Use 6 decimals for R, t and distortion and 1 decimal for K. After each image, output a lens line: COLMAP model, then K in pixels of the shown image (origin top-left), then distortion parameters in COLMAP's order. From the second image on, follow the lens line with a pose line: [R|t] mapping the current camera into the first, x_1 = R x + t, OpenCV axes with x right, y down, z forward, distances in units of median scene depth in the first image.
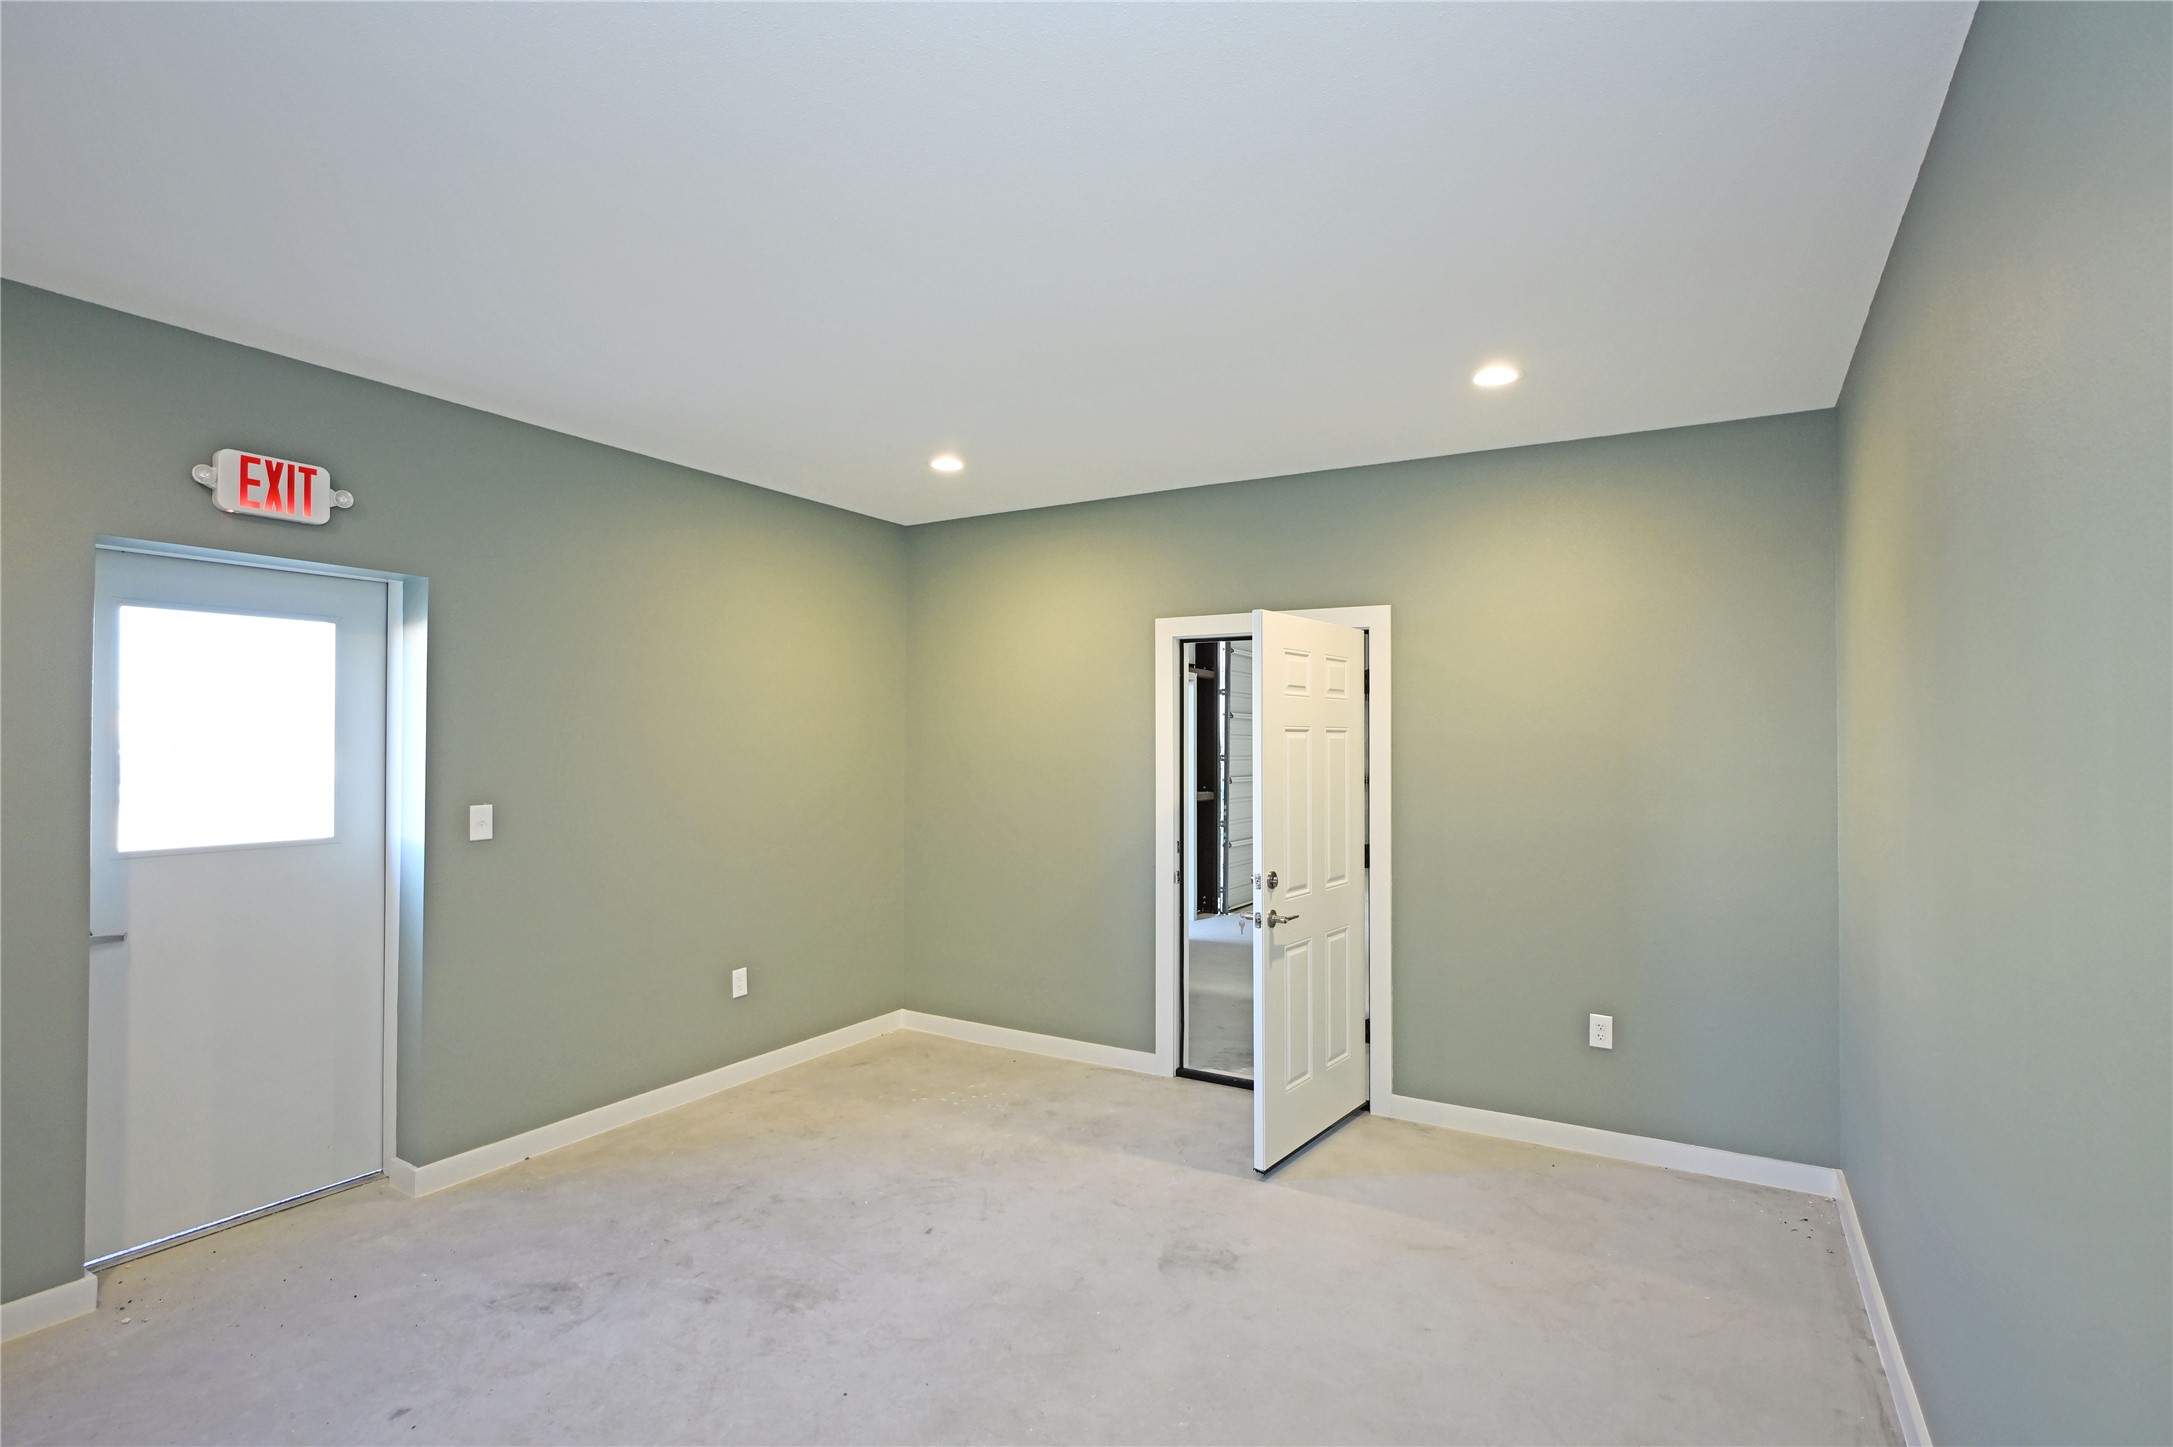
lens RADIAL K [[1058.1, 0, 1095.4], [0, 1058.1, 724.2], [0, 0, 1]] dist [-0.001615, 0.004115]
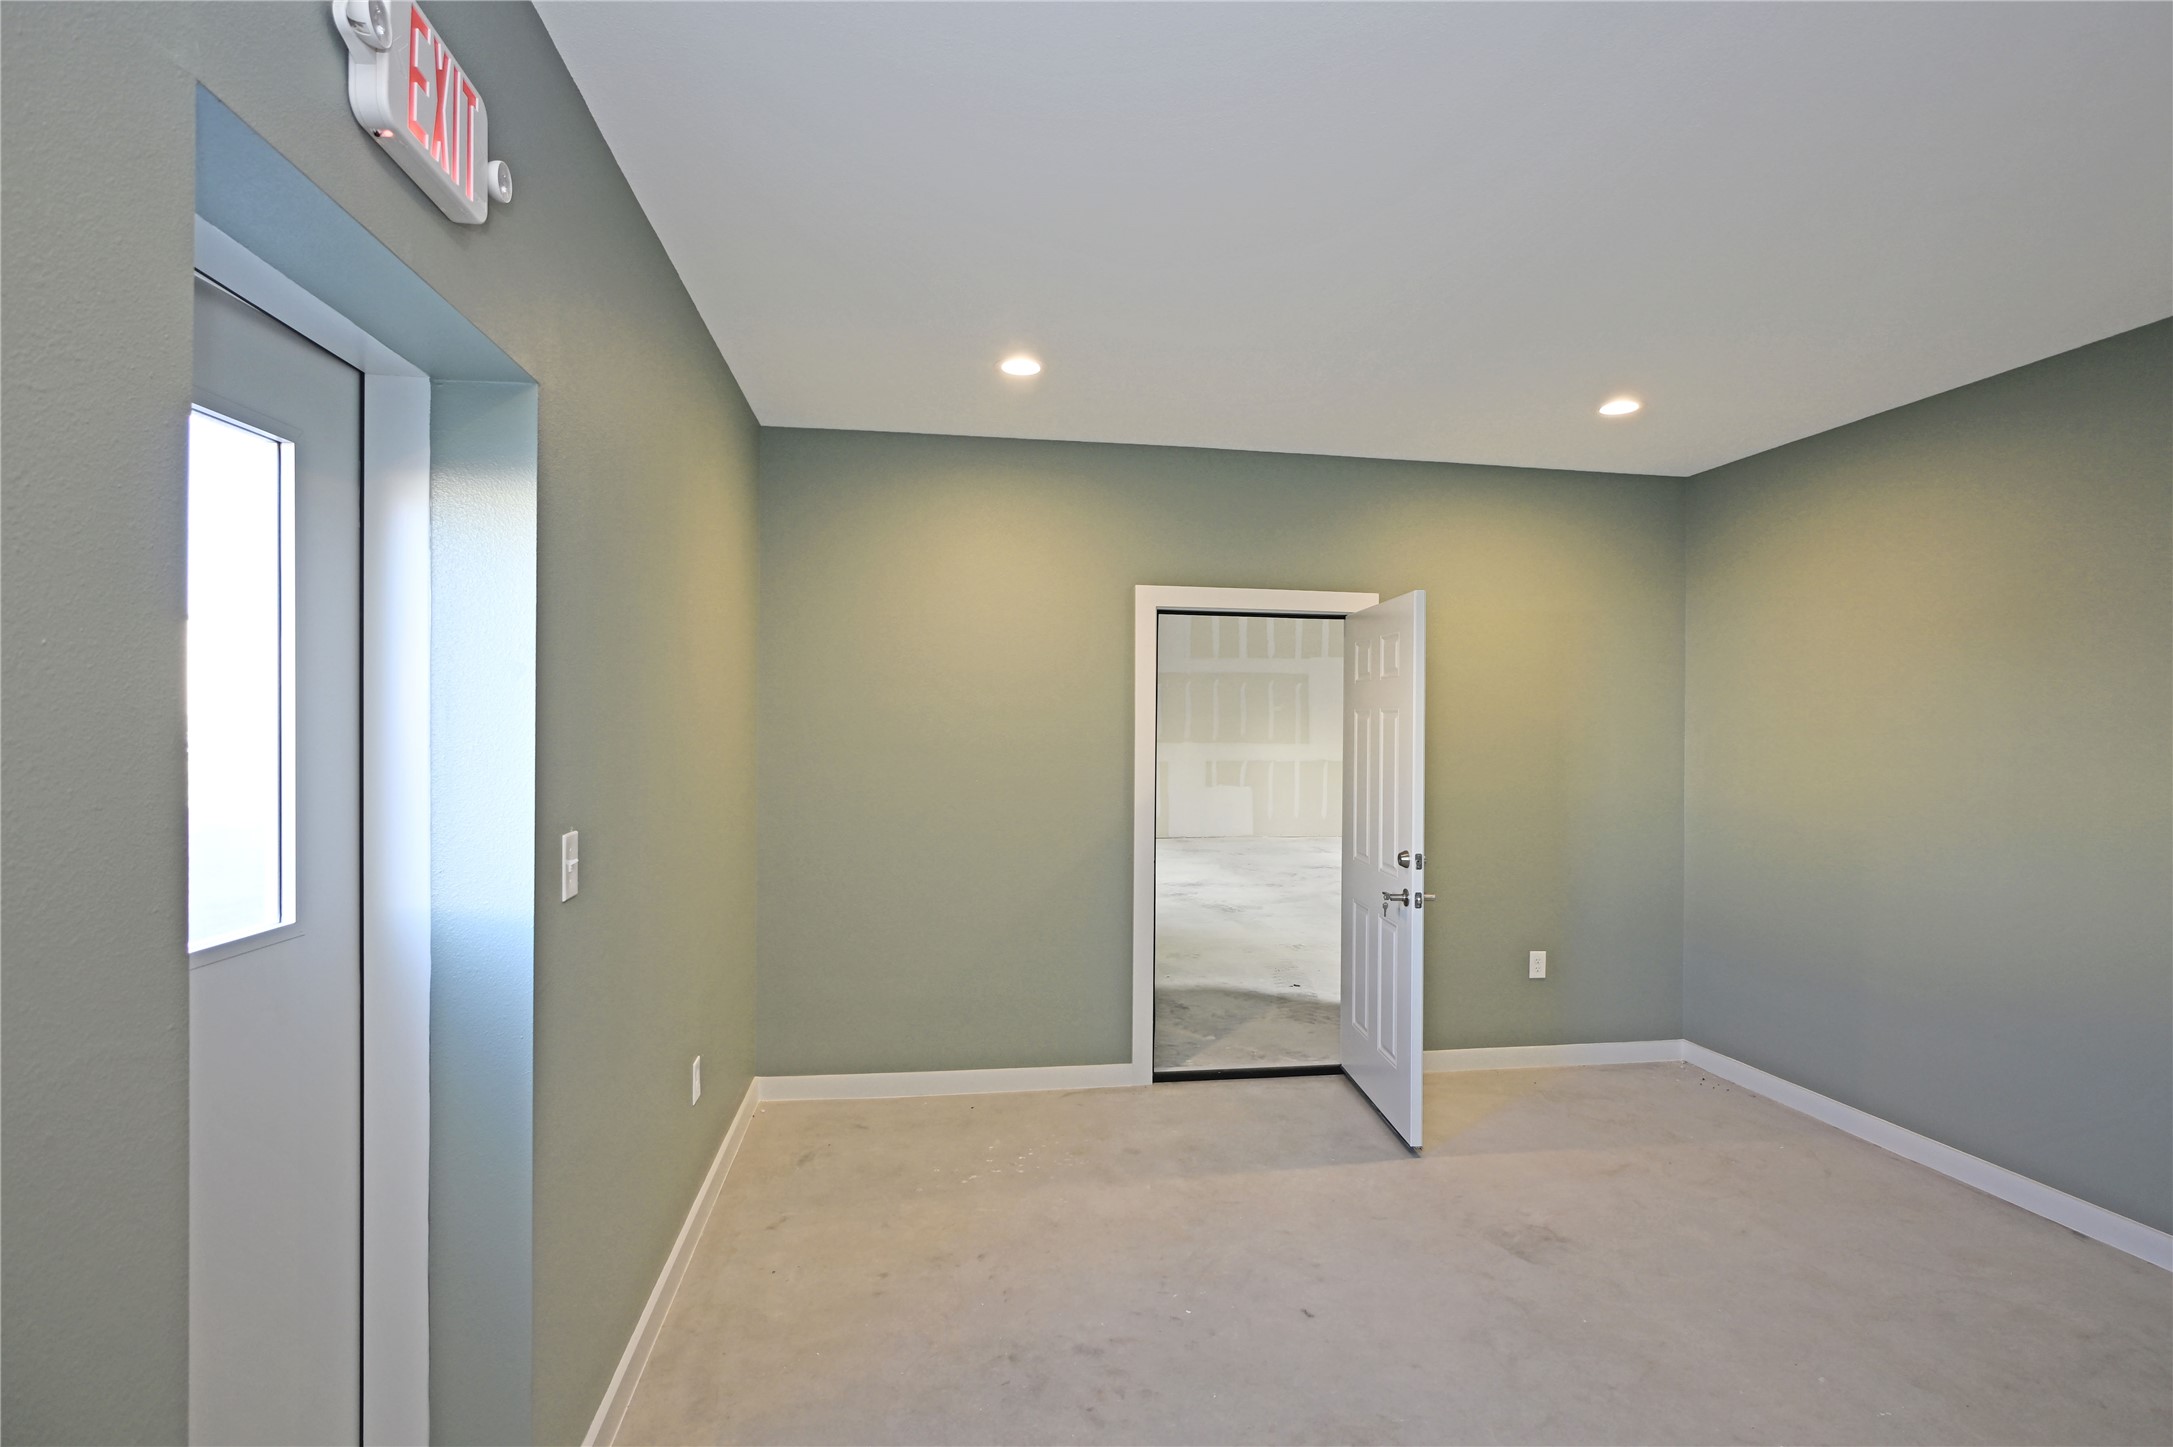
lens RADIAL K [[1058.1, 0, 1101.1], [0, 1058.1, 732.0], [0, 0, 1]] dist [-0.001615, 0.004115]
pose [[0.767942, 0.000800, 0.640519, -0.670189], [-0.018291, 0.999619, 0.020681, 0.009967], [-0.640258, -0.027598, 0.767664, 0.399421]]
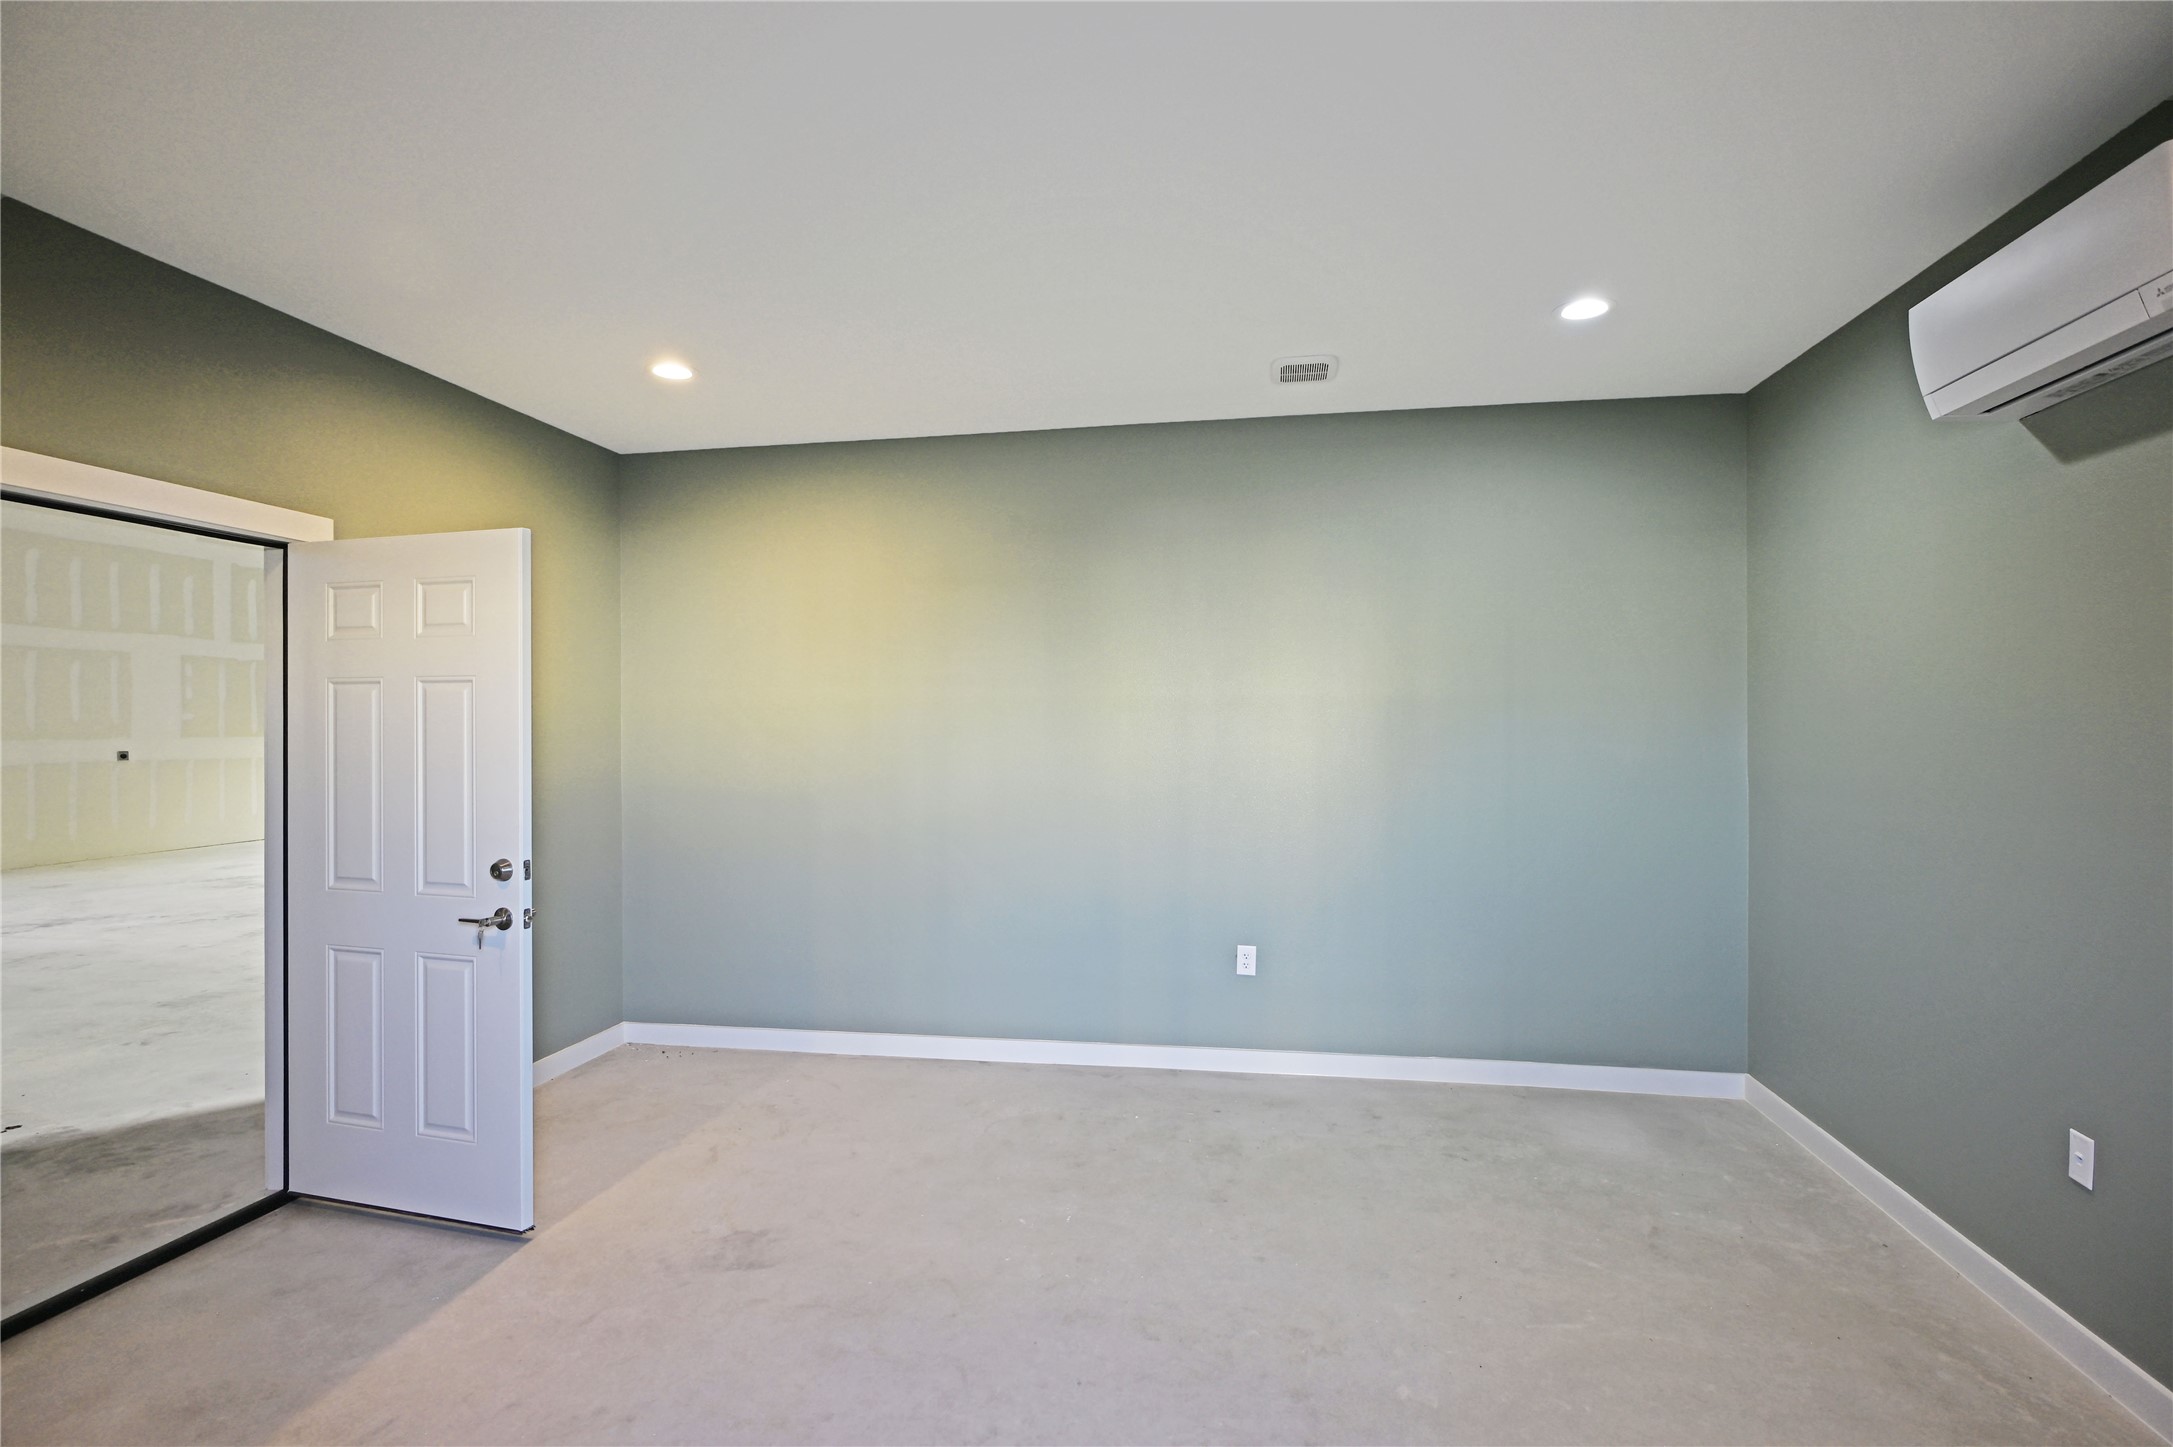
lens RADIAL K [[1058.1, 0, 1088.1], [0, 1058.1, 718.6], [0, 0, 1]] dist [-0.001615, 0.004115]
pose [[-0.345113, 0.002172, 0.938559, -0.692577], [-0.014897, 0.999859, -0.007791, 0.031961], [-0.938443, -0.016670, -0.345031, 0.821474]]
